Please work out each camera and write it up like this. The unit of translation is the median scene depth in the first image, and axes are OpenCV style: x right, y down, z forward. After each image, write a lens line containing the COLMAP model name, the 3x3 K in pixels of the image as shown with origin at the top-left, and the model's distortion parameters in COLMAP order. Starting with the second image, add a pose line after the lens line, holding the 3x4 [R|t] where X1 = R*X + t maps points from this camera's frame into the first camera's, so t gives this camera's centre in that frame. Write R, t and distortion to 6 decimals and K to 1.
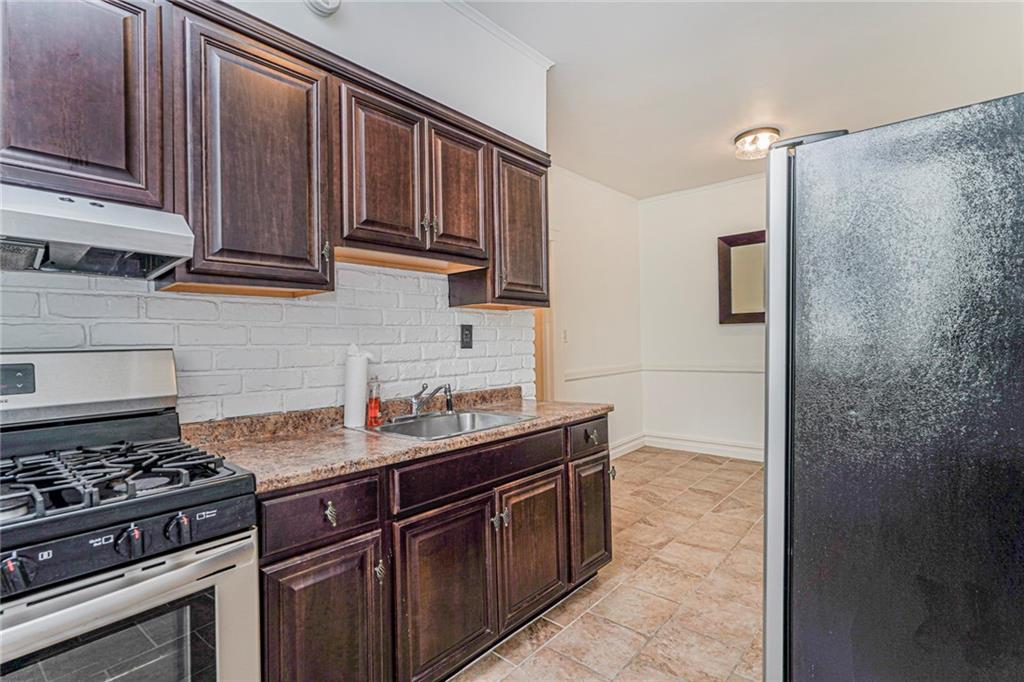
lens RADIAL K [[469.3, 0, 512.0], [0, 469.3, 341.0], [0, 0, 1]] dist [-0.010502, 0.000553]
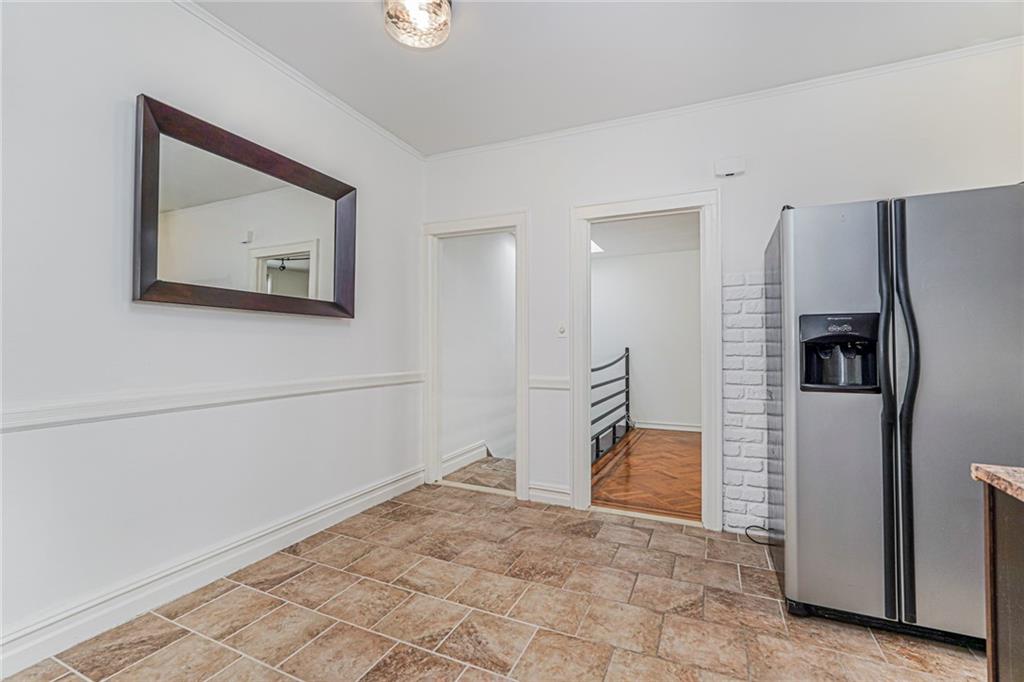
lens RADIAL K [[449.8, 0, 512.0], [0, 449.8, 341.0], [0, 0, 1]] dist [-0.014205, 0.008003]
pose [[-0.300530, 0.035483, 0.953112, -0.060607], [0.004215, 0.999347, -0.035875, 0.026111], [-0.953763, -0.006765, -0.300483, 1.345051]]
